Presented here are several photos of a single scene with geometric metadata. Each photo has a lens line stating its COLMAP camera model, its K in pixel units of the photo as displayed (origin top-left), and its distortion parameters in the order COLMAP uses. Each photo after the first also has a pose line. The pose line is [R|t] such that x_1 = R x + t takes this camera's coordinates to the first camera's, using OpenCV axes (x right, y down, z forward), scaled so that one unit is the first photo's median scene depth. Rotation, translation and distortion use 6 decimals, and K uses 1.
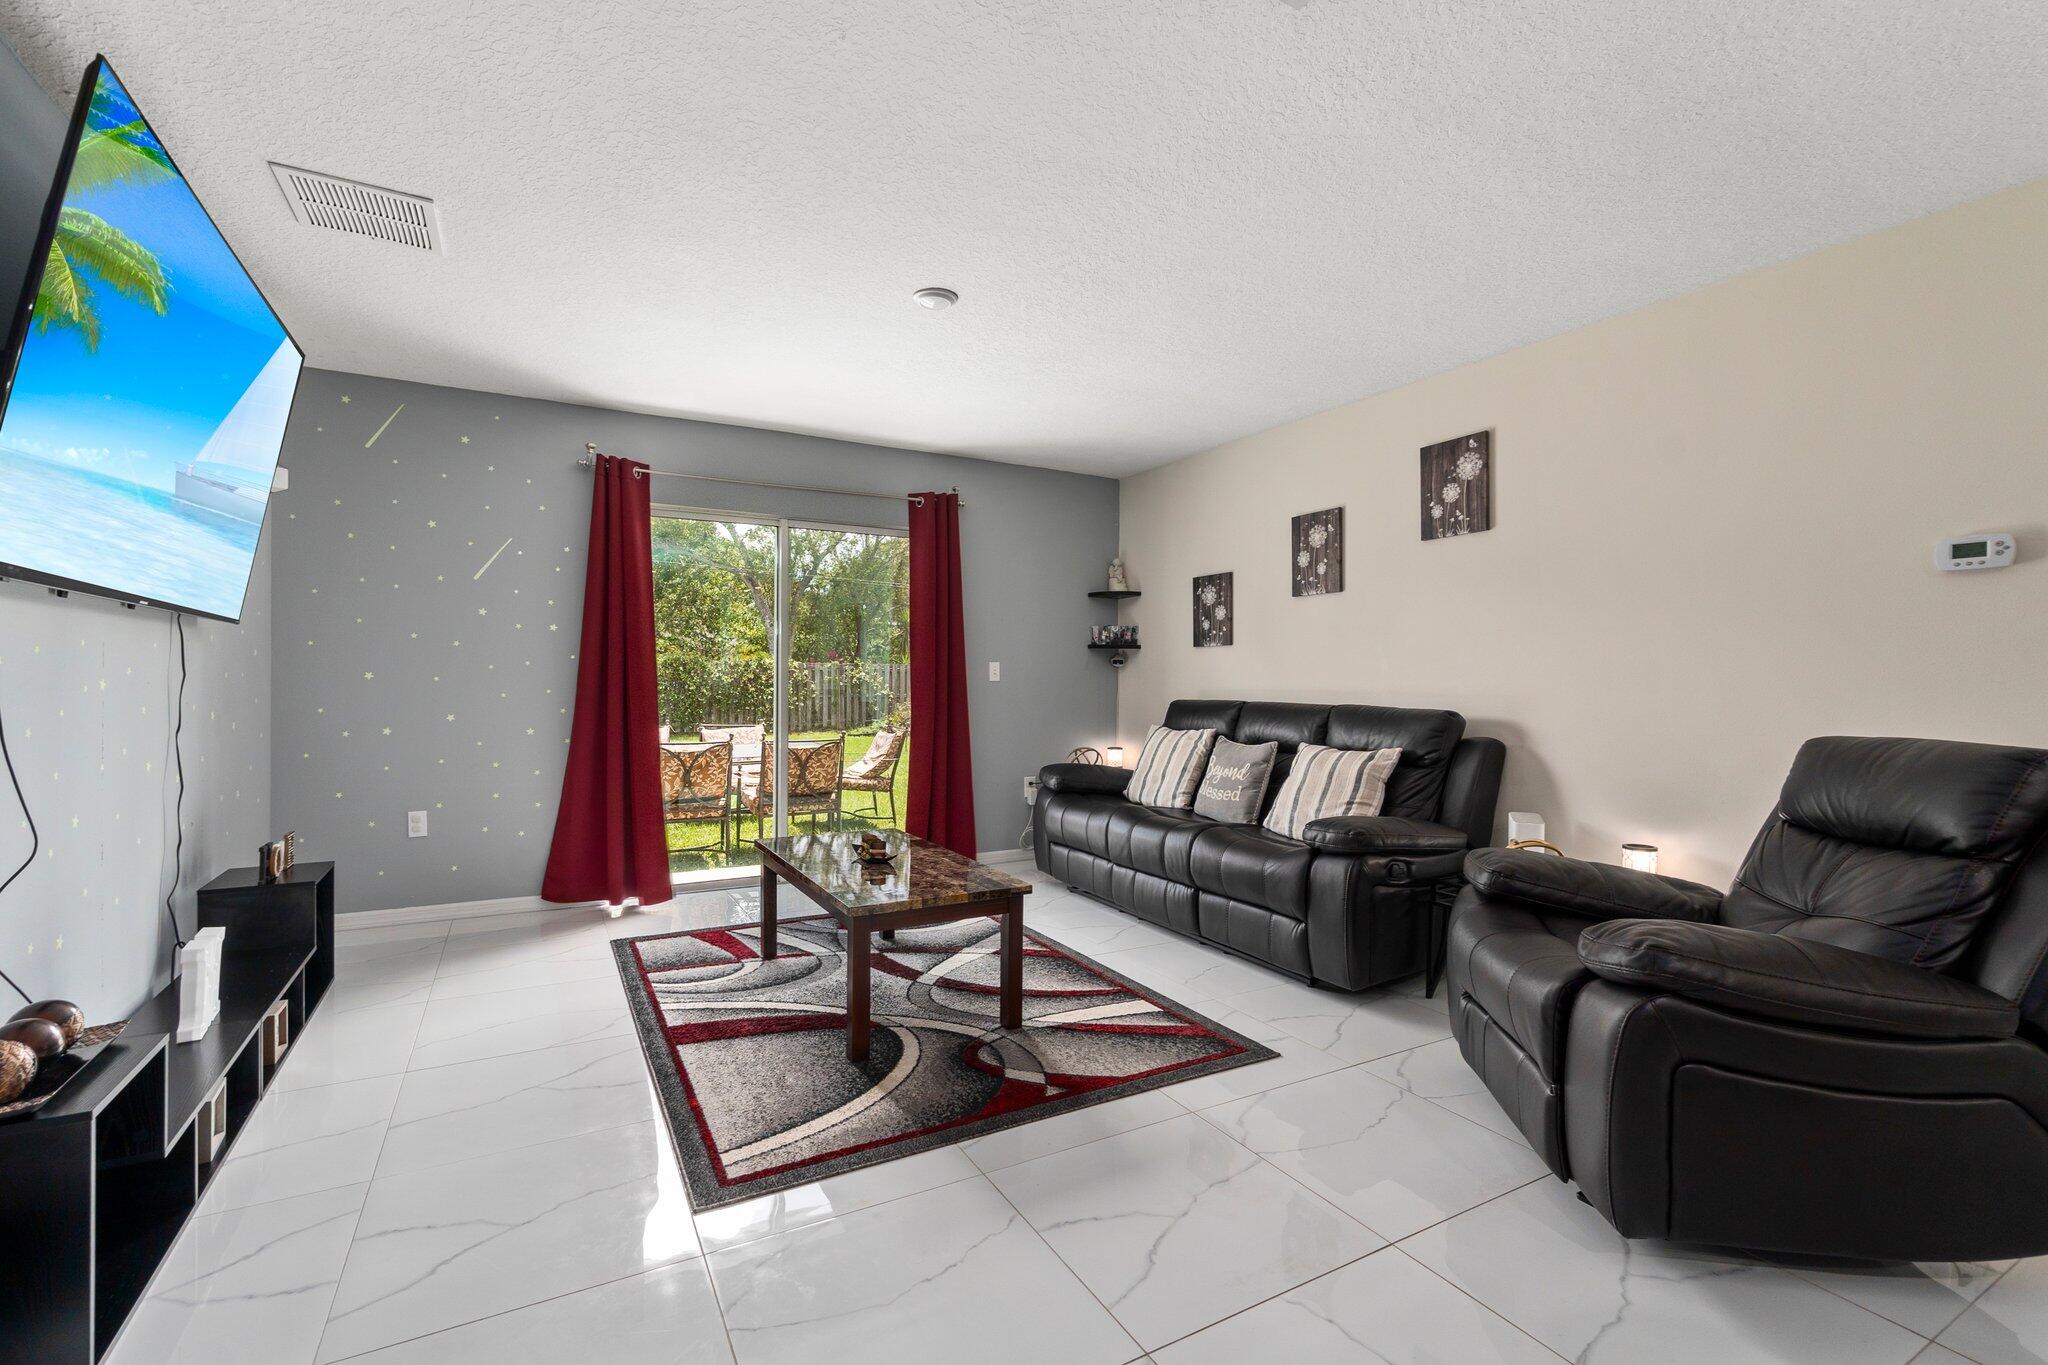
lens RADIAL K [[892.1, 0, 1010.9], [0, 892.1, 683.4], [0, 0, 1]] dist [0.000986, 0.000177]
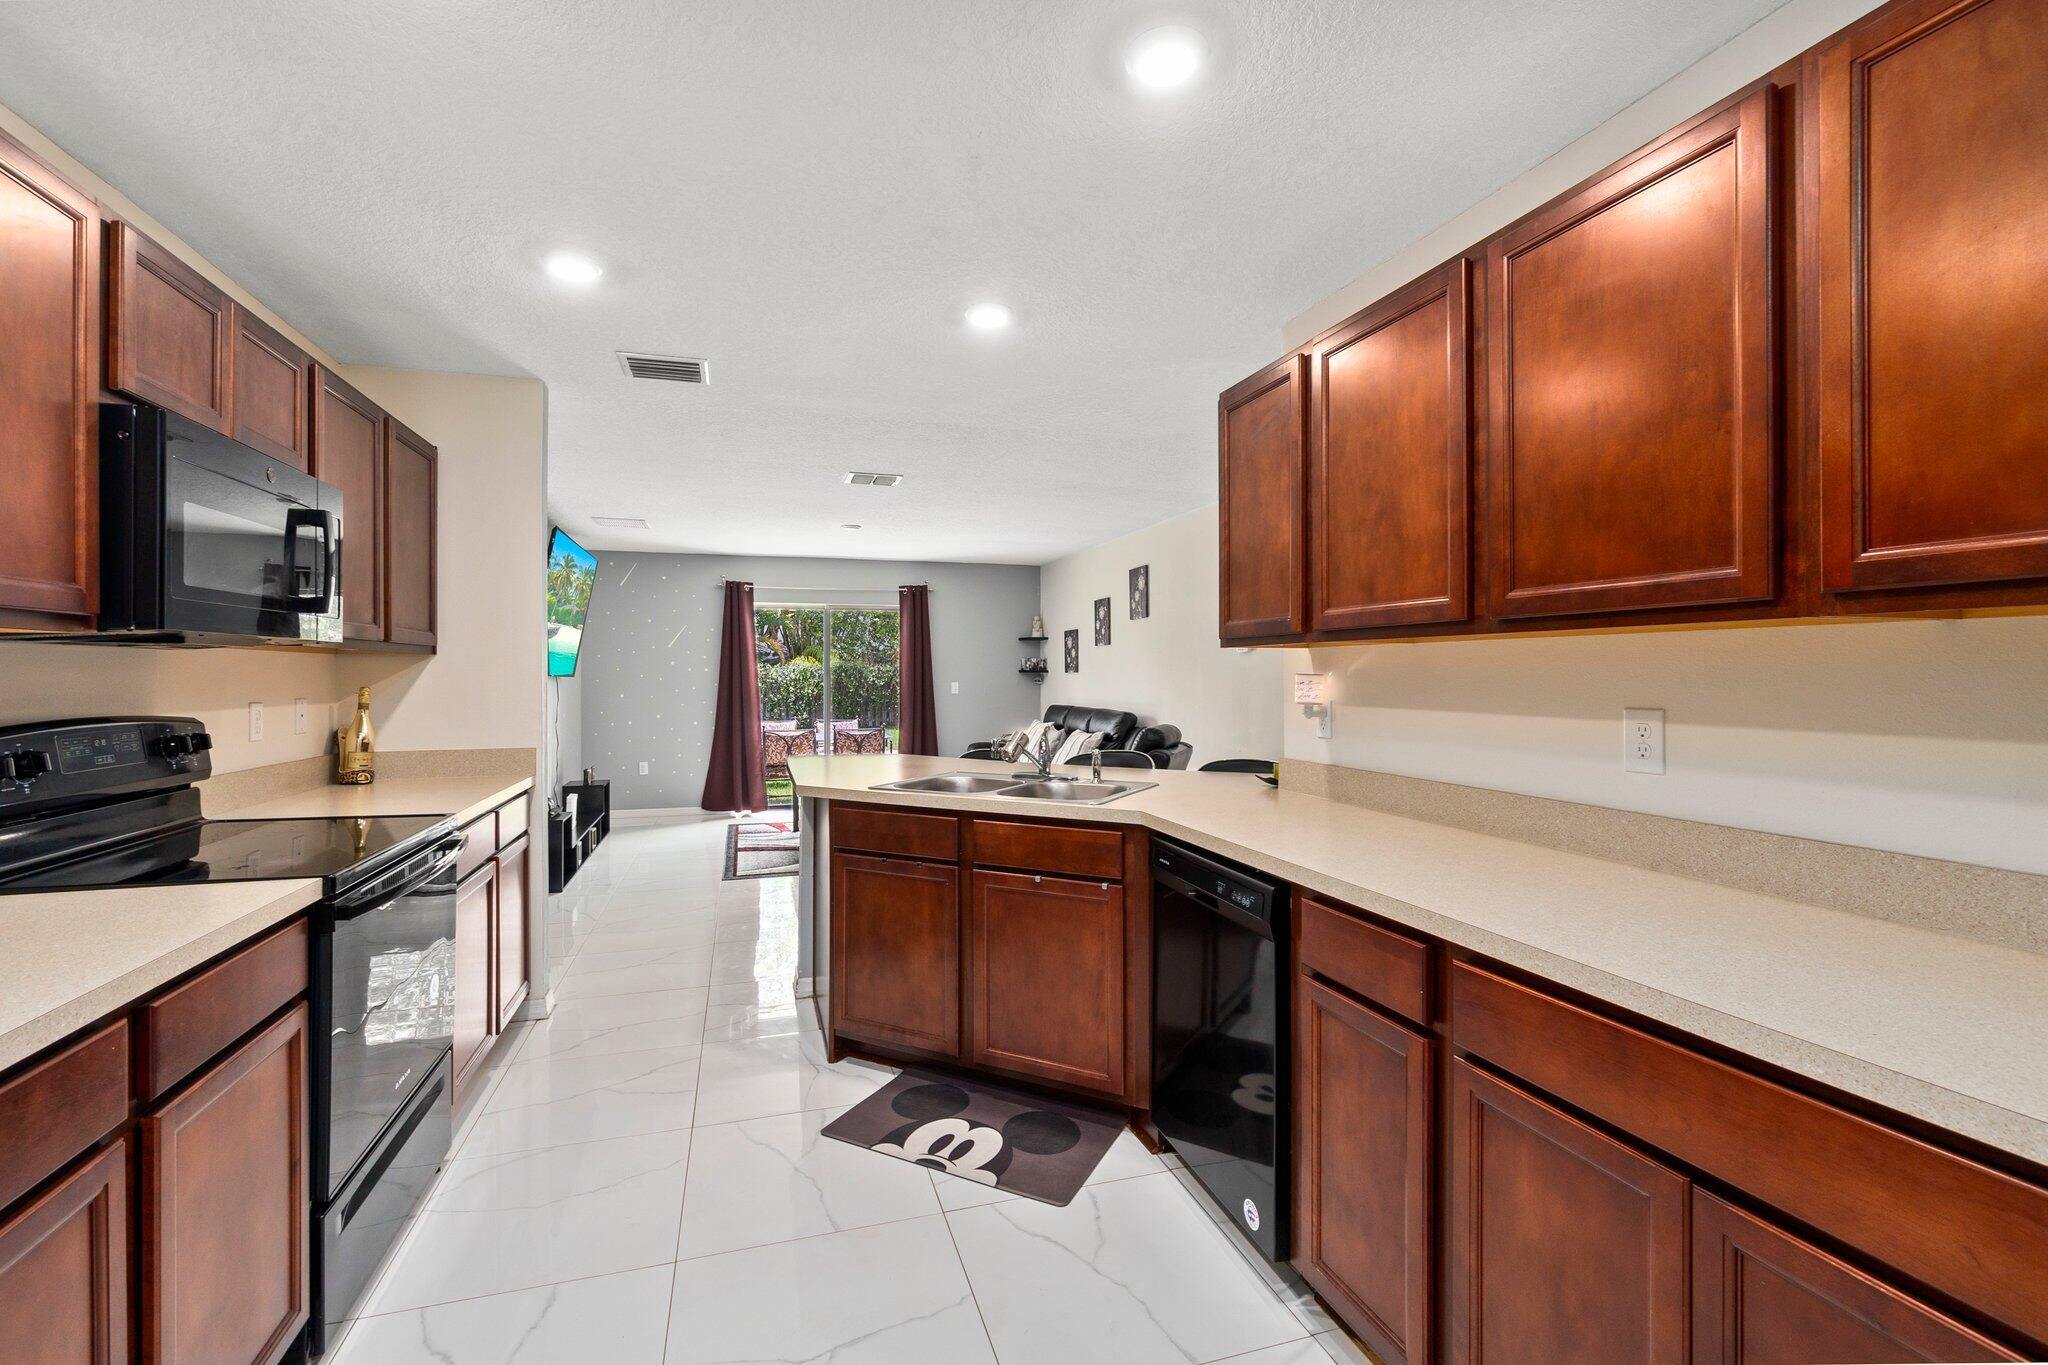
lens RADIAL K [[892.1, 0, 1010.9], [0, 892.1, 683.4], [0, 0, 1]] dist [0.000986, 0.000177]
pose [[0.978580, -0.006394, -0.205768, 0.518149], [0.007188, 0.999969, 0.003109, -0.031712], [0.205741, -0.004522, 0.978596, -0.740211]]
